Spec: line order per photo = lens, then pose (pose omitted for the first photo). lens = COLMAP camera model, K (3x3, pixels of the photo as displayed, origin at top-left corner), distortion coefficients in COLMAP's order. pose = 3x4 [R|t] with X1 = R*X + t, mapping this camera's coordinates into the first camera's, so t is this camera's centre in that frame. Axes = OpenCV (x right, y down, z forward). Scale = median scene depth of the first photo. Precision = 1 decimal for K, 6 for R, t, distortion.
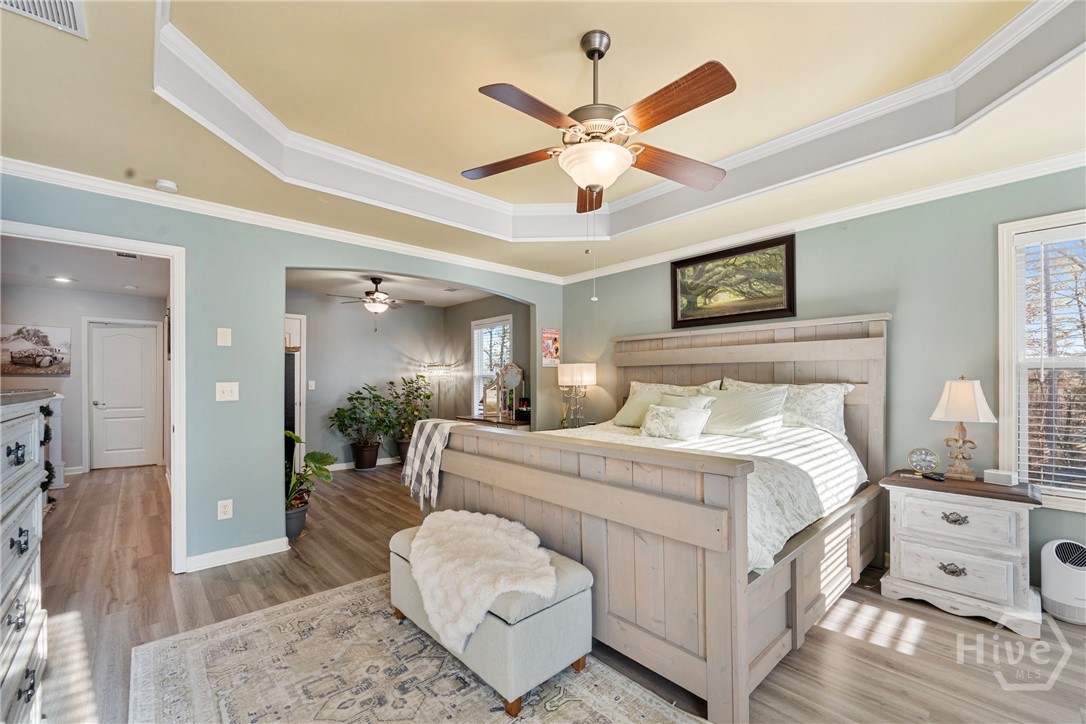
lens RADIAL K [[443.2, 0, 552.1], [0, 443.2, 381.1], [0, 0, 1]] dist [-0.000759, 0.000122]
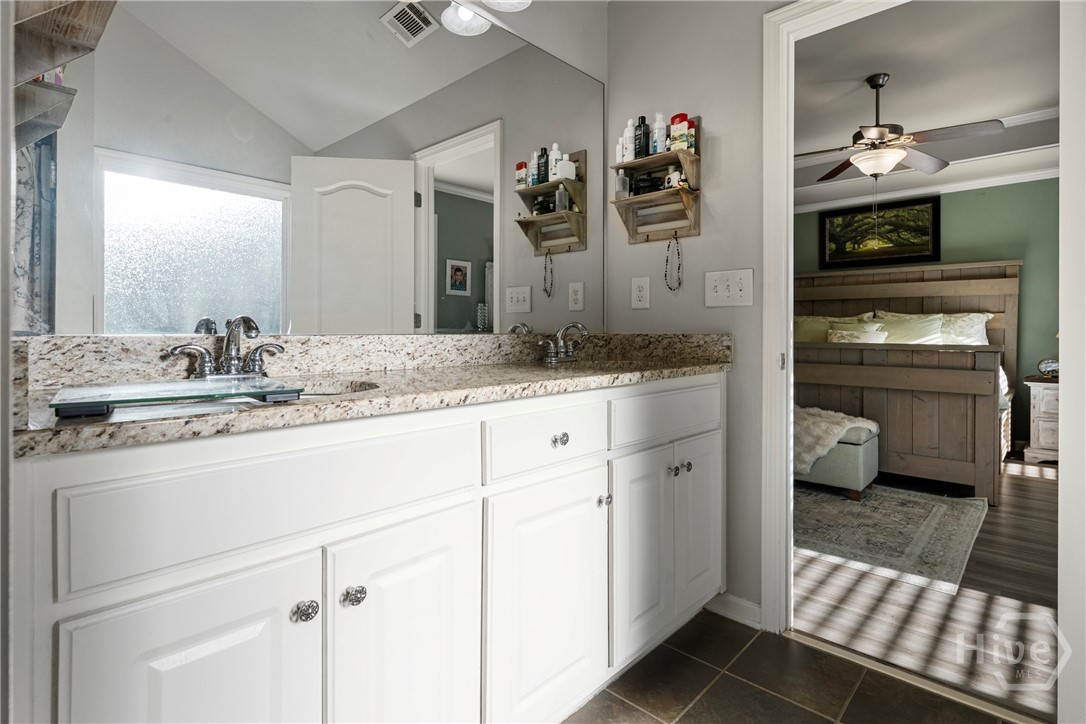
lens RADIAL K [[541.0, 0, 550.3], [0, 541.0, 331.2], [0, 0, 1]] dist [-0.004034, -0.000444]
pose [[0.996682, 0.008116, 0.080989, -0.800878], [-0.007604, 0.999949, -0.006636, 0.086016], [-0.081039, 0.005998, 0.996693, -0.516988]]
